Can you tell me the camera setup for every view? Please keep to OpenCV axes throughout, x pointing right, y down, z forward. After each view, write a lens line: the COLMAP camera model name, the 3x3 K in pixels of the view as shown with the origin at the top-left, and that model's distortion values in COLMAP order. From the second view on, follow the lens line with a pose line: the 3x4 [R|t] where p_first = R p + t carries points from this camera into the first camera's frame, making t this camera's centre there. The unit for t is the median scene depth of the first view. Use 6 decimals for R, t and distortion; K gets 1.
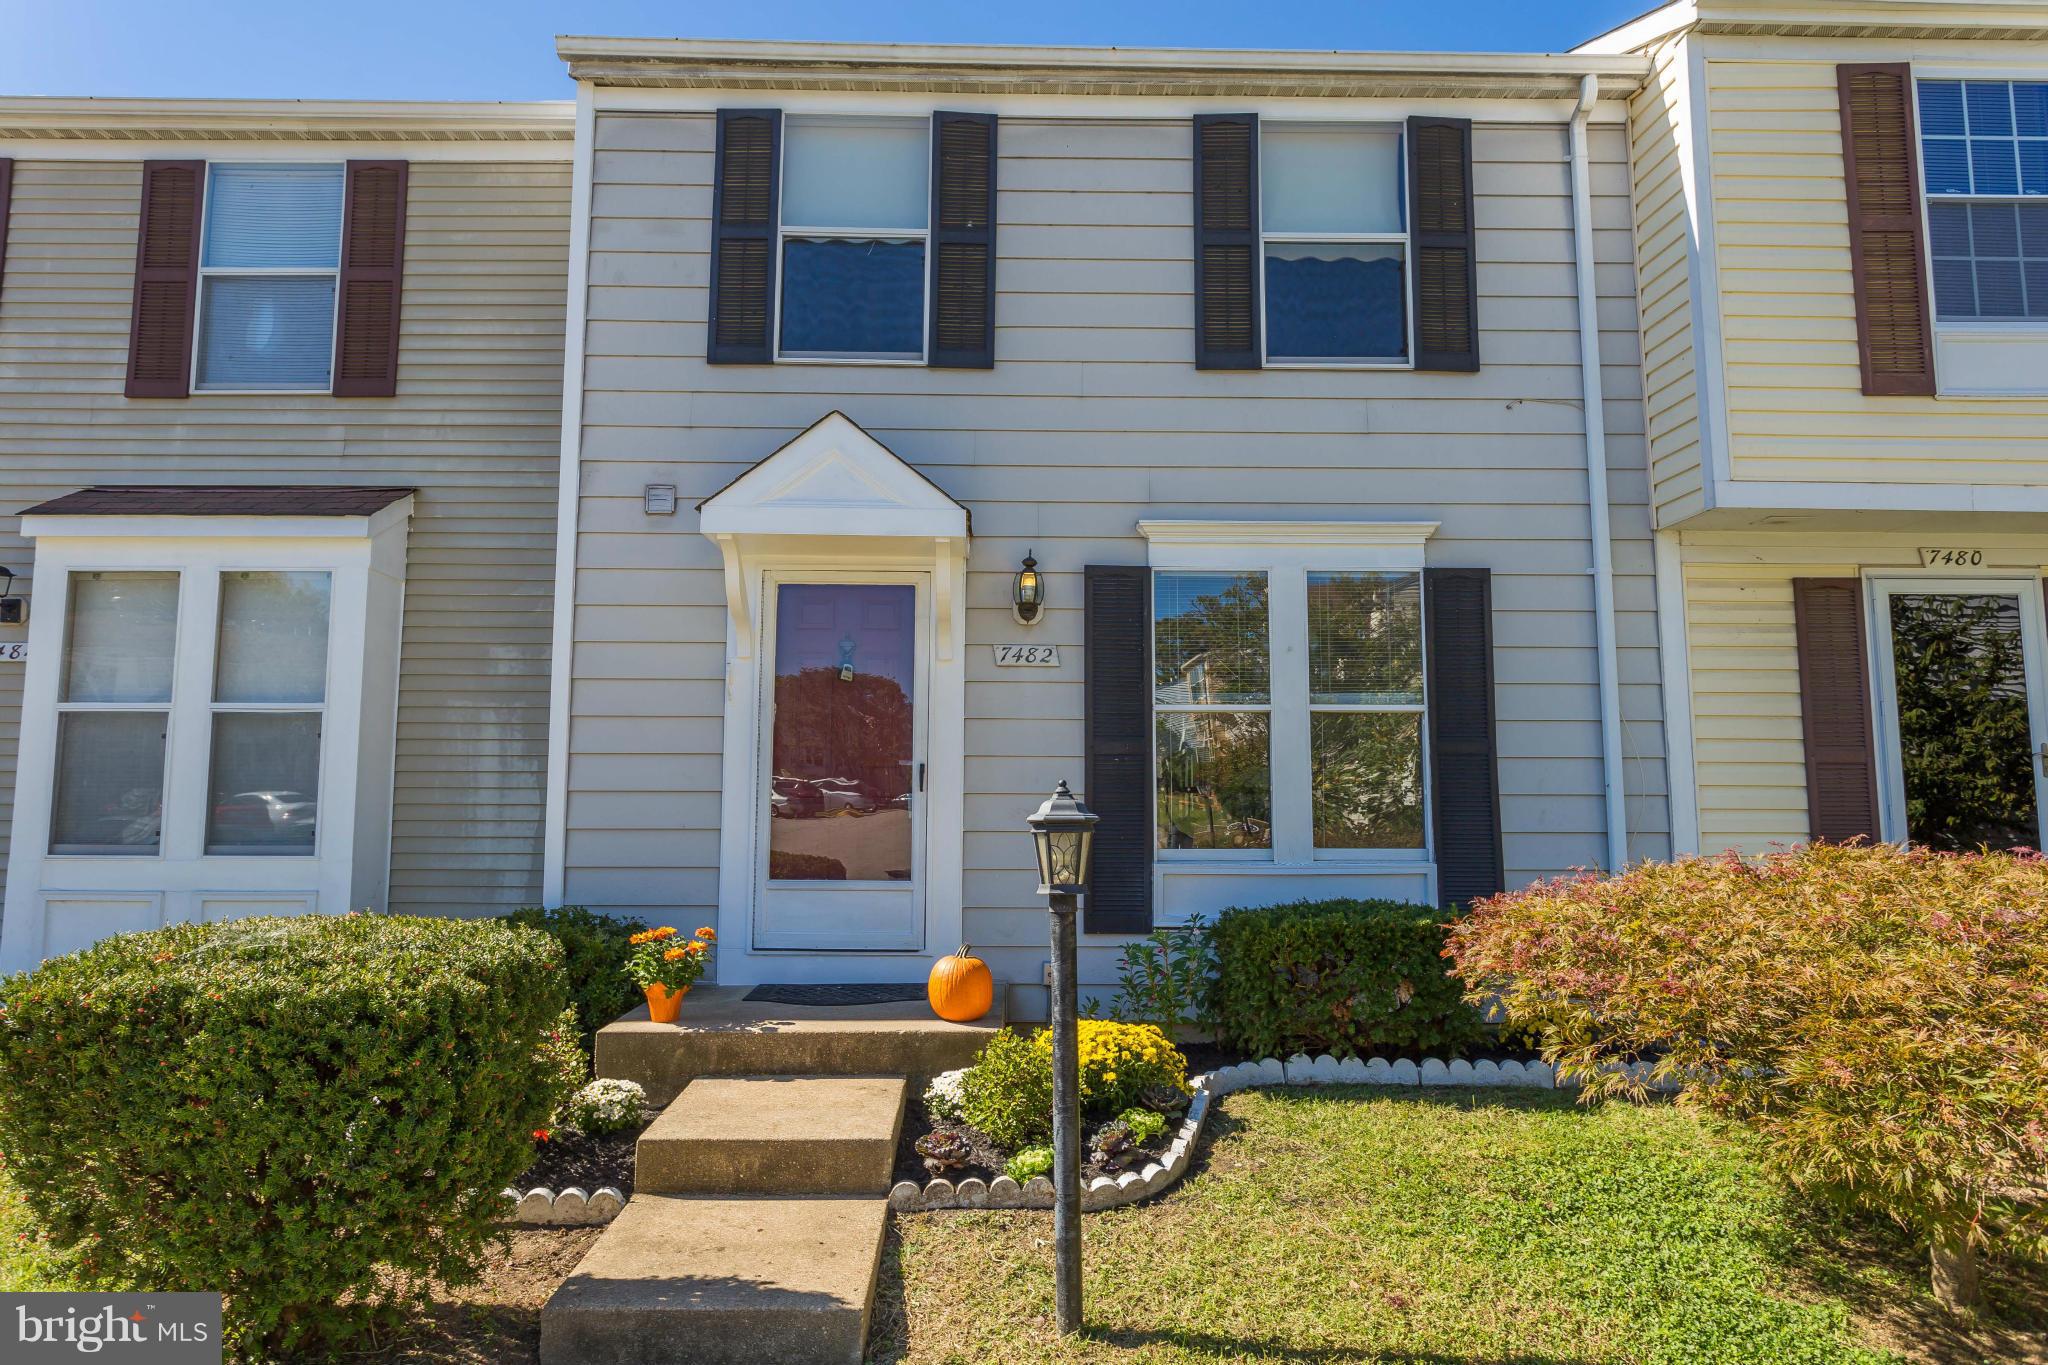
lens RADIAL K [[1242.7, 0, 1024.5], [0, 1242.7, 672.8], [0, 0, 1]] dist [-0.006147, 0.001152]
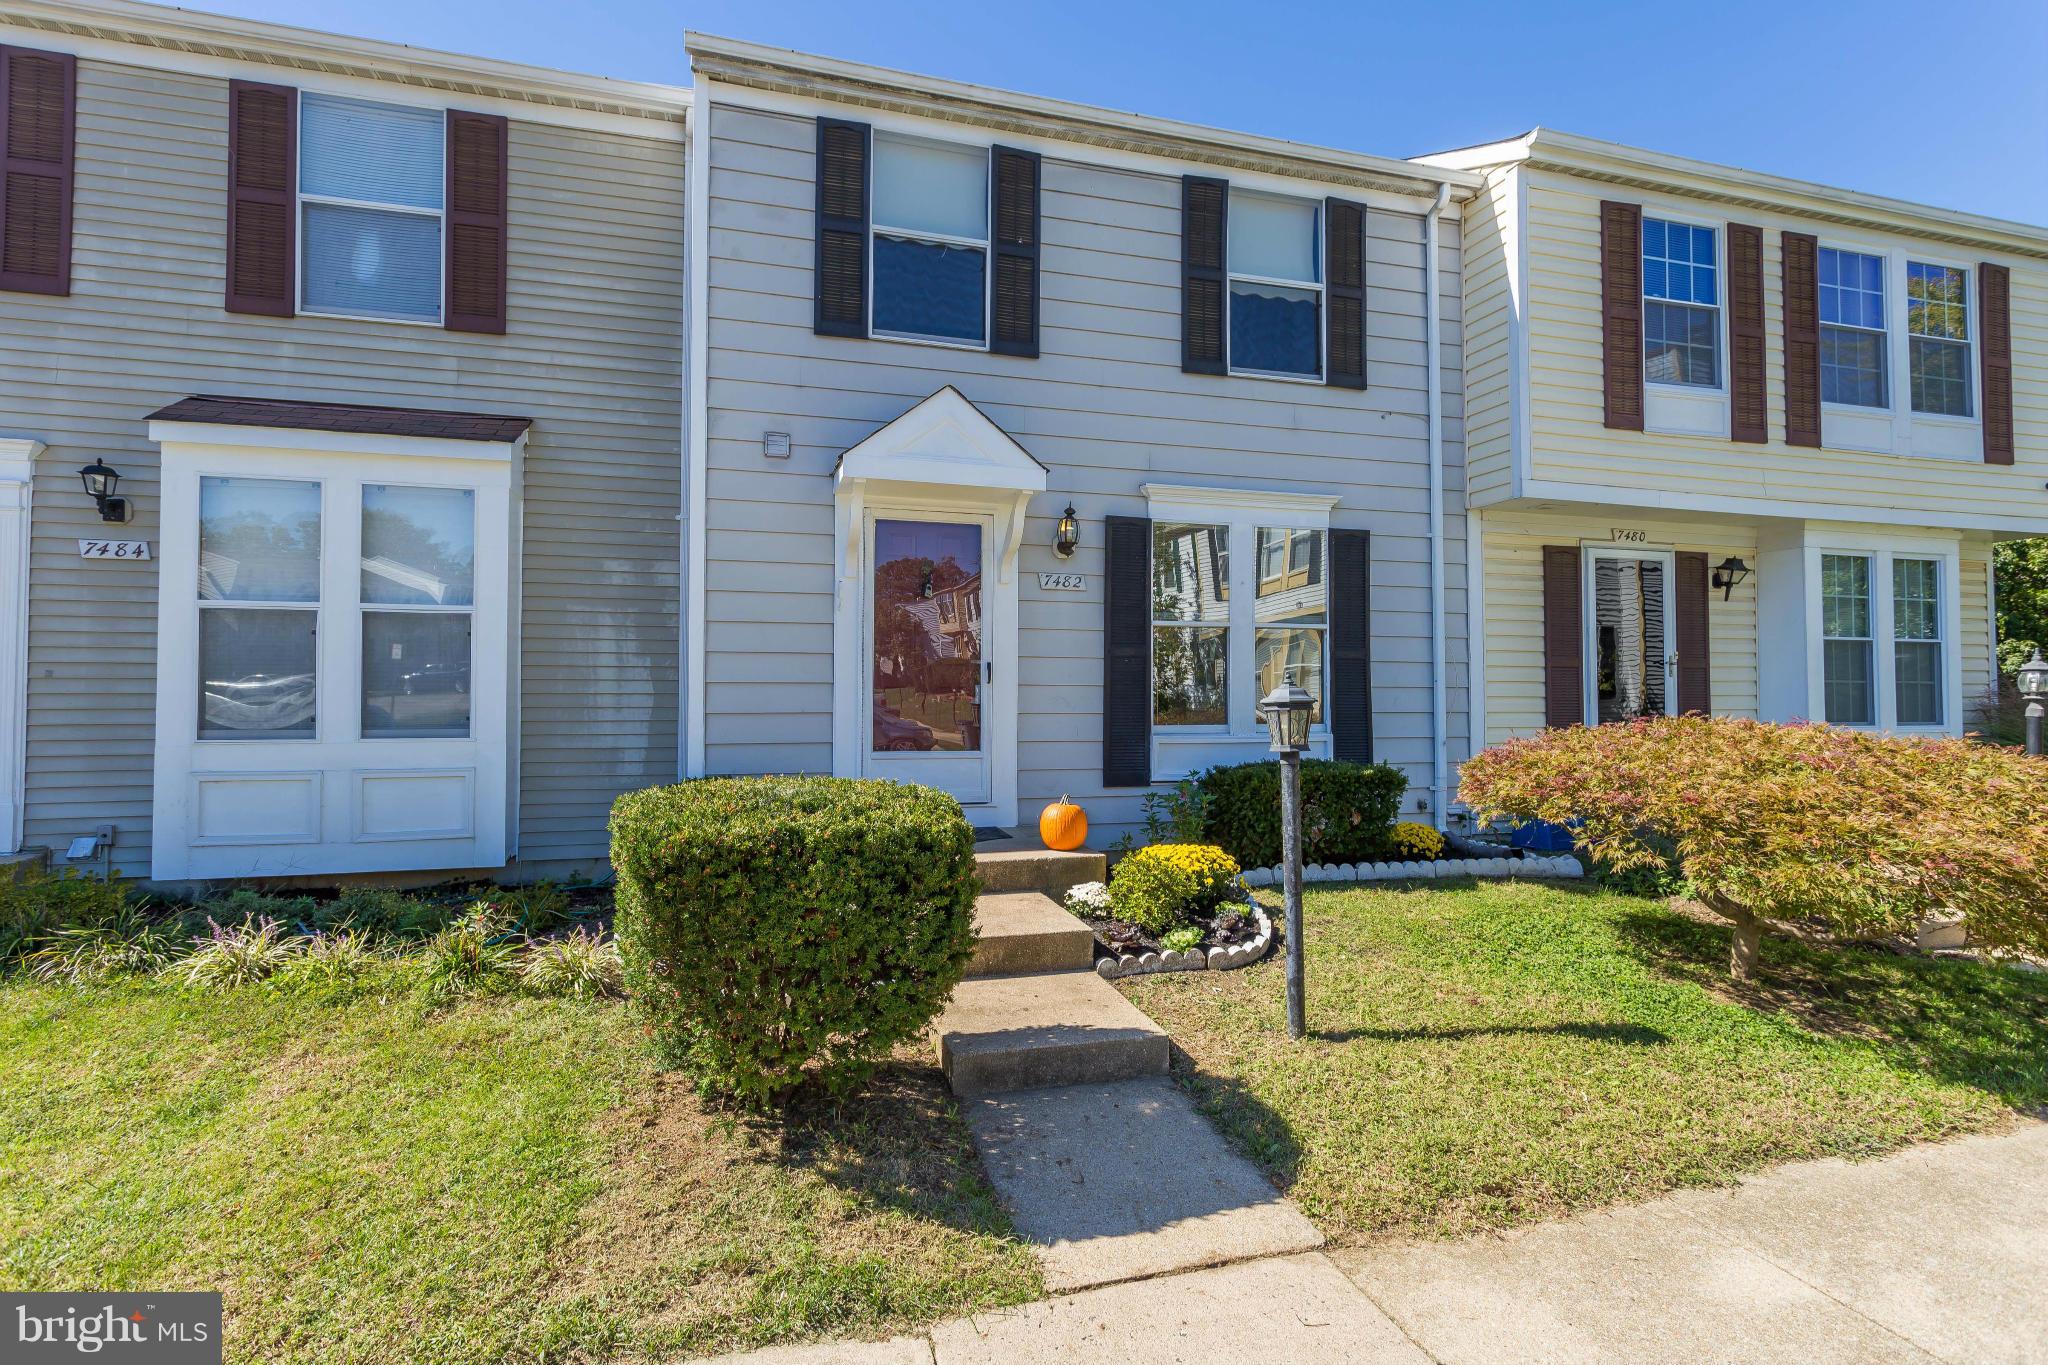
lens RADIAL K [[1002.7, 0, 1023.8], [0, 1002.7, 673.8], [0, 0, 1]] dist [0.001048, -0.000076]
pose [[0.965667, 0.005212, 0.259731, -0.308093], [-0.026679, 0.996502, 0.079194, 0.000077], [-0.258410, -0.083404, 0.962428, -0.029002]]
